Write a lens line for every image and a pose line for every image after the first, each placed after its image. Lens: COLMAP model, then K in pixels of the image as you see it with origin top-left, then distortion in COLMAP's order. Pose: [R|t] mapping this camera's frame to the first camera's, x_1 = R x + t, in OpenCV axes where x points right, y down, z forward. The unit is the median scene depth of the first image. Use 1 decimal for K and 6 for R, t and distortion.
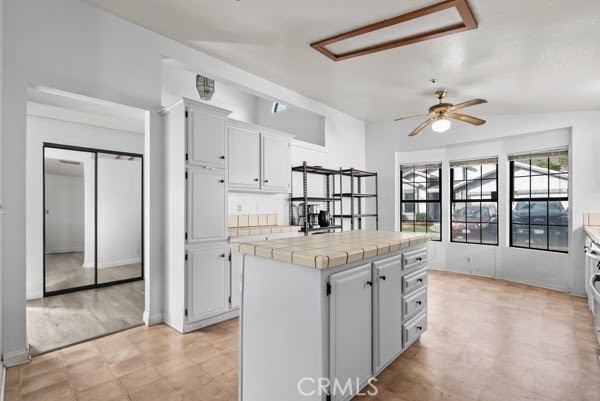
lens RADIAL K [[272.3, 0, 297.8], [0, 272.3, 201.3], [0, 0, 1]] dist [-0.003608, 0.001130]
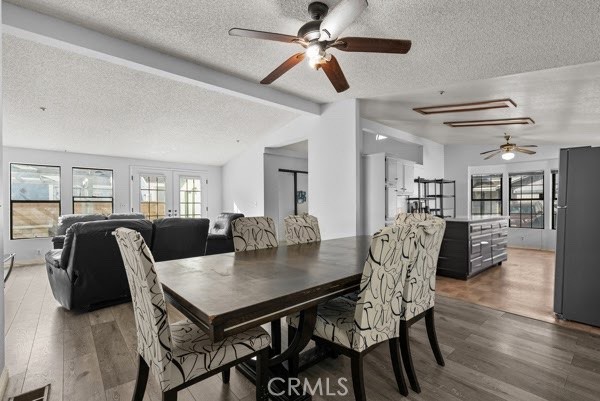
lens RADIAL K [[261.9, 0, 305.8], [0, 261.9, 201.3], [0, 0, 1]] dist [0.000284, 0.000369]
pose [[0.994667, -0.002451, -0.103109, -0.430768], [0.003081, 0.999978, 0.005952, -0.003927], [0.103092, -0.006238, 0.994652, -0.585858]]
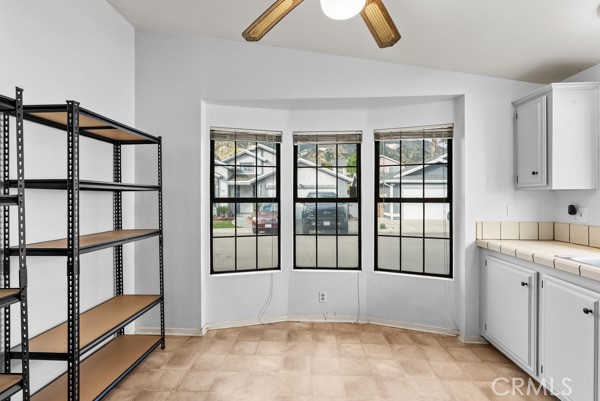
lens RADIAL K [[272.3, 0, 297.8], [0, 272.3, 201.3], [0, 0, 1]] dist [-0.003608, 0.001130]
pose [[0.761064, -0.007499, 0.648633, 0.194033], [-0.012410, 0.999582, 0.026118, -0.015431], [-0.648558, -0.027927, 0.760653, 0.579561]]
